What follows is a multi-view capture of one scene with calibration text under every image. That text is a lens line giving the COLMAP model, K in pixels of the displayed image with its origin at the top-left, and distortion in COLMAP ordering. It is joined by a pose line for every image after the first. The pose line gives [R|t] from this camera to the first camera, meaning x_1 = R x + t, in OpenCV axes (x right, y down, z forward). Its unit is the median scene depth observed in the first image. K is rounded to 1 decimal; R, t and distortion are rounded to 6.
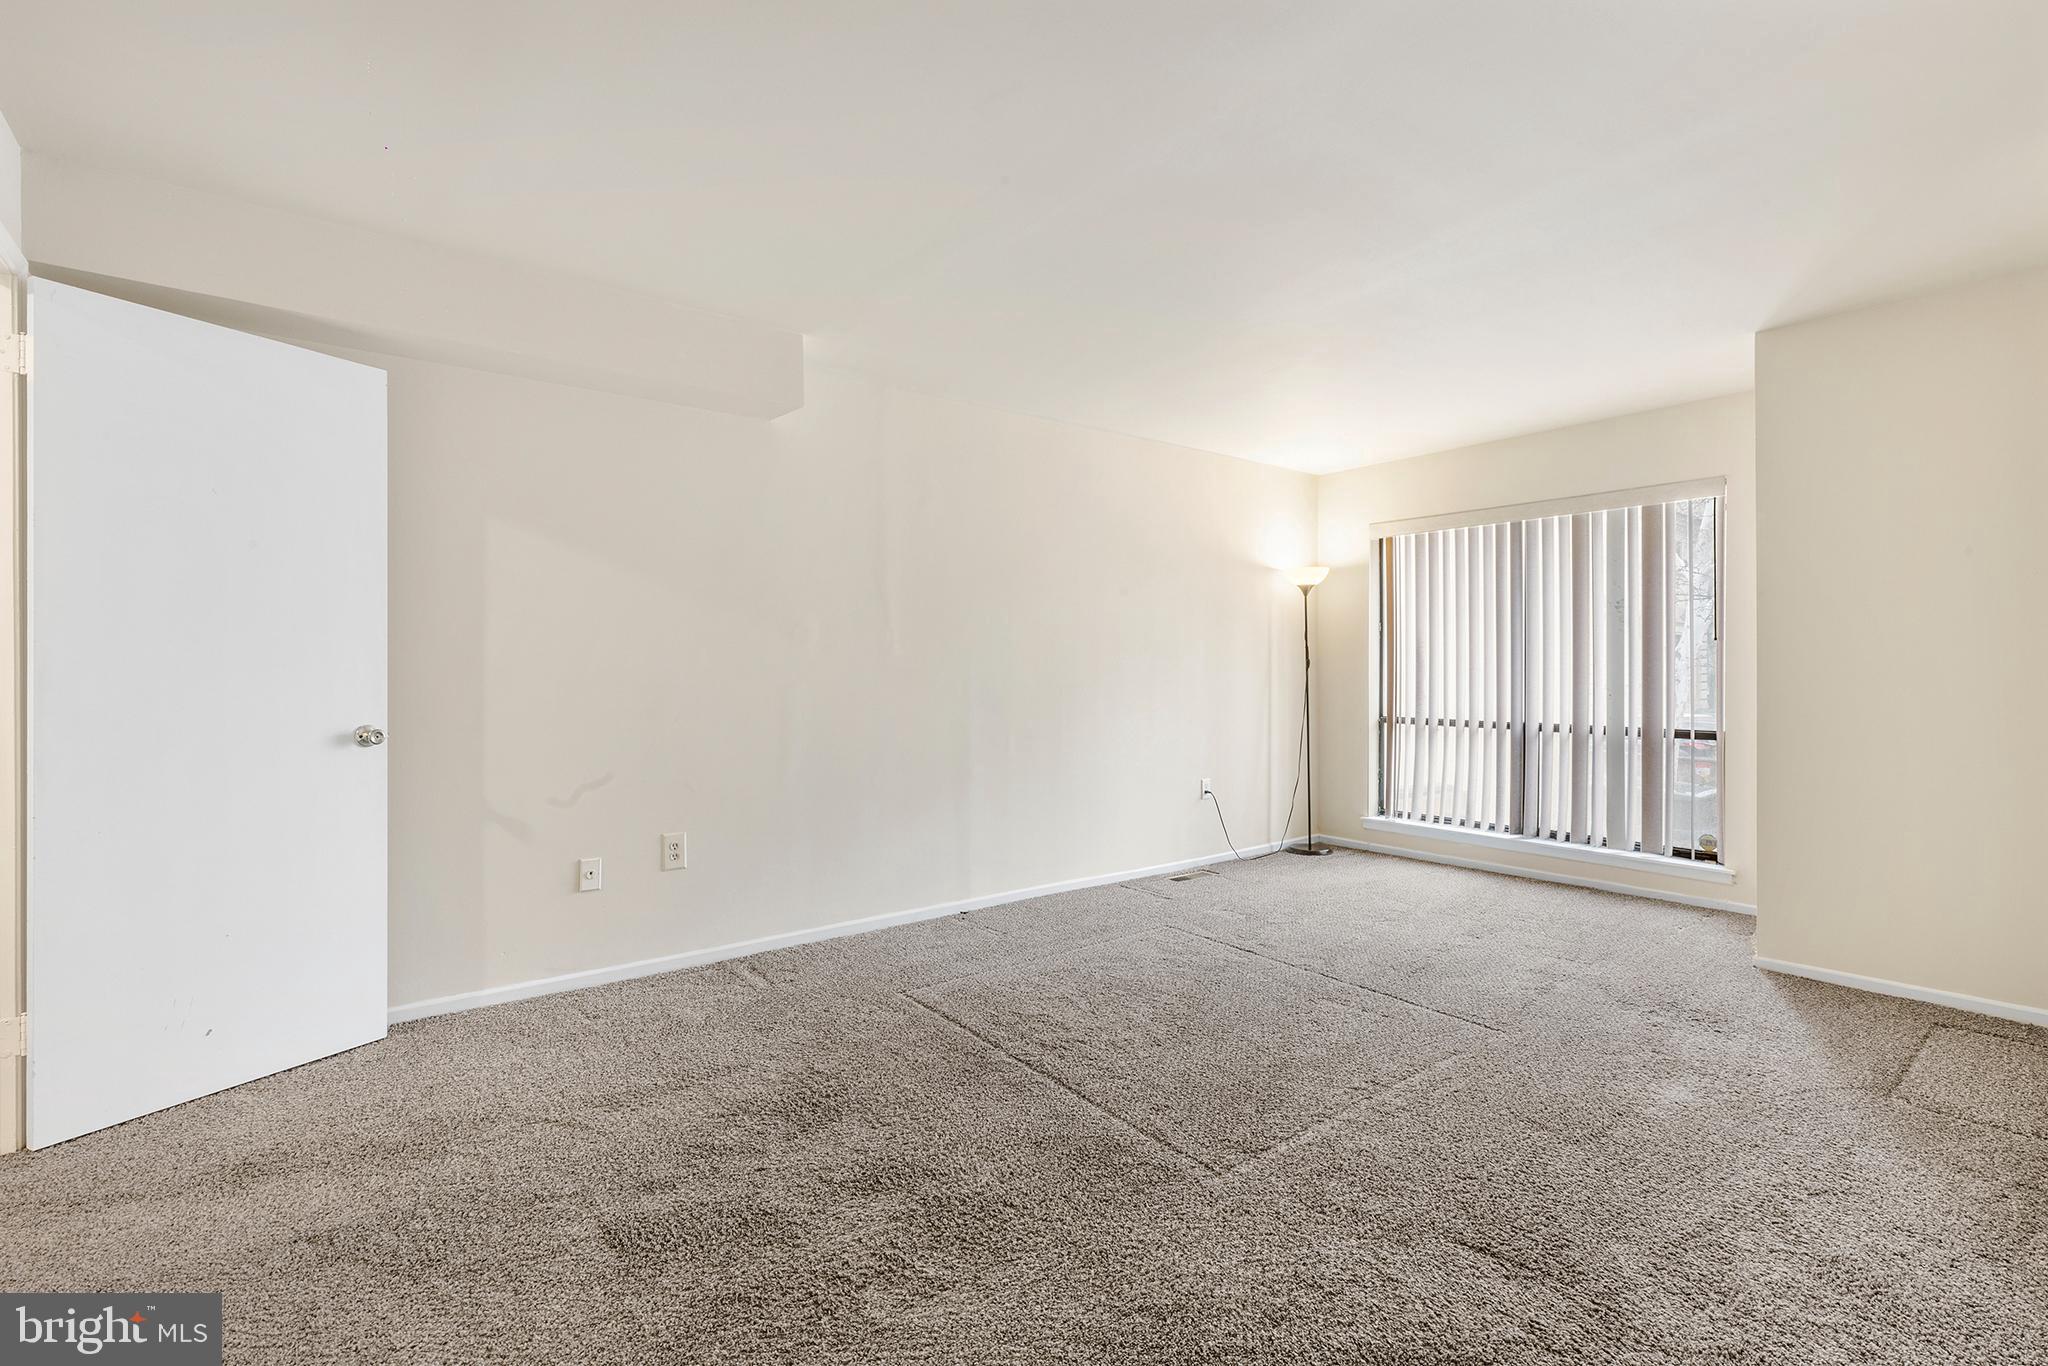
lens RADIAL K [[922.6, 0, 1027.1], [0, 922.6, 683.1], [0, 0, 1]] dist [0.001870, 0.000358]
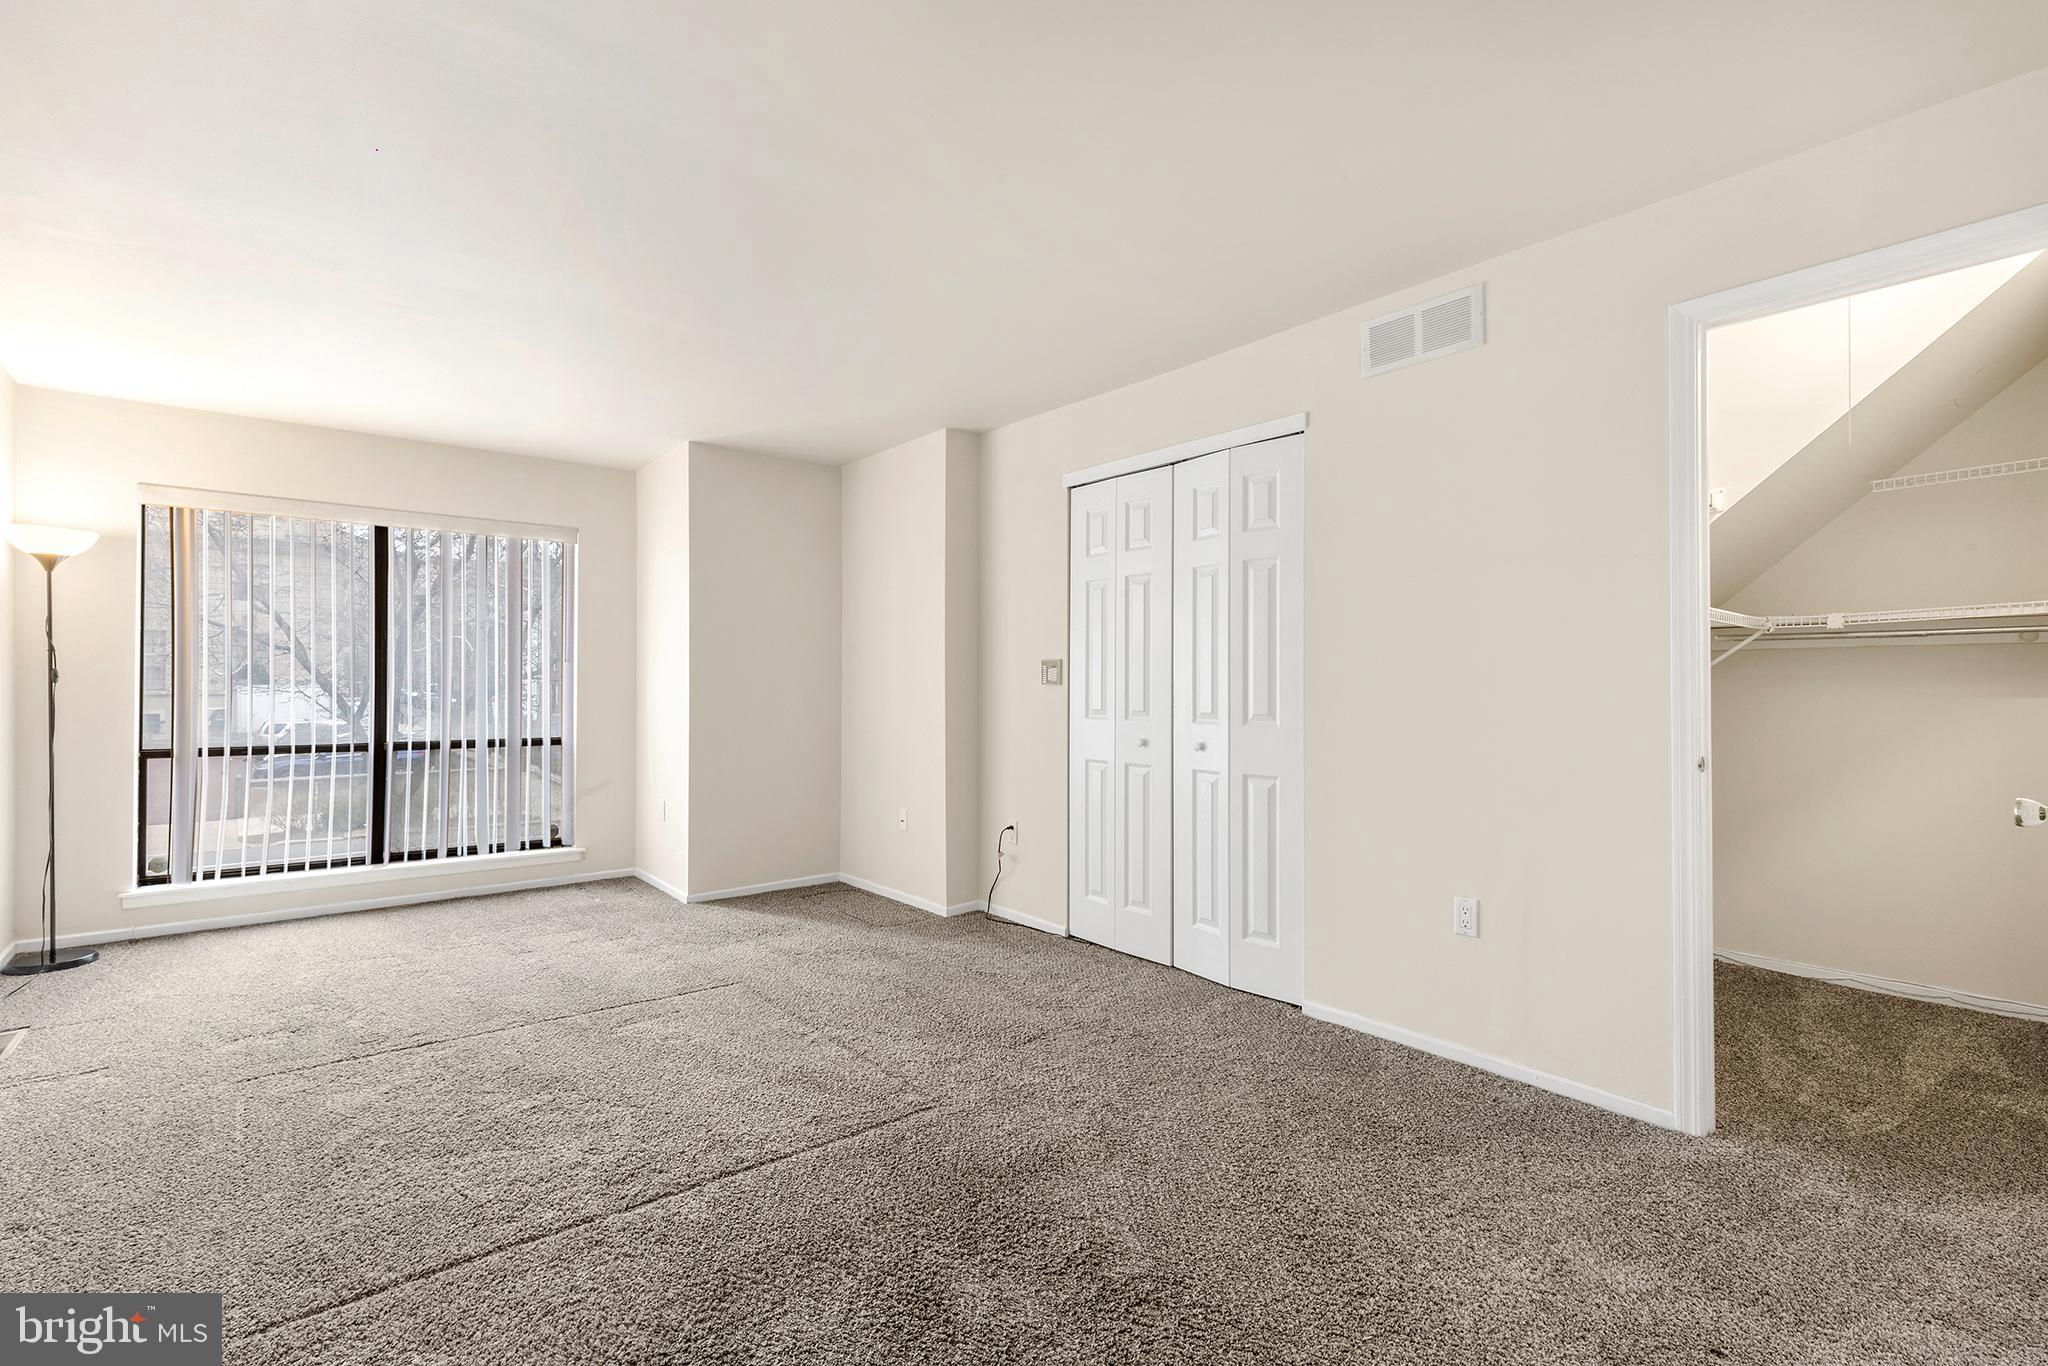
lens RADIAL K [[922.6, 0, 1027.1], [0, 922.6, 683.1], [0, 0, 1]] dist [0.001870, 0.000358]
pose [[-0.035464, 0.004554, 0.999361, -0.413331], [0.012072, 0.999919, -0.004128, -0.005430], [-0.999298, 0.011918, -0.035516, 0.376282]]
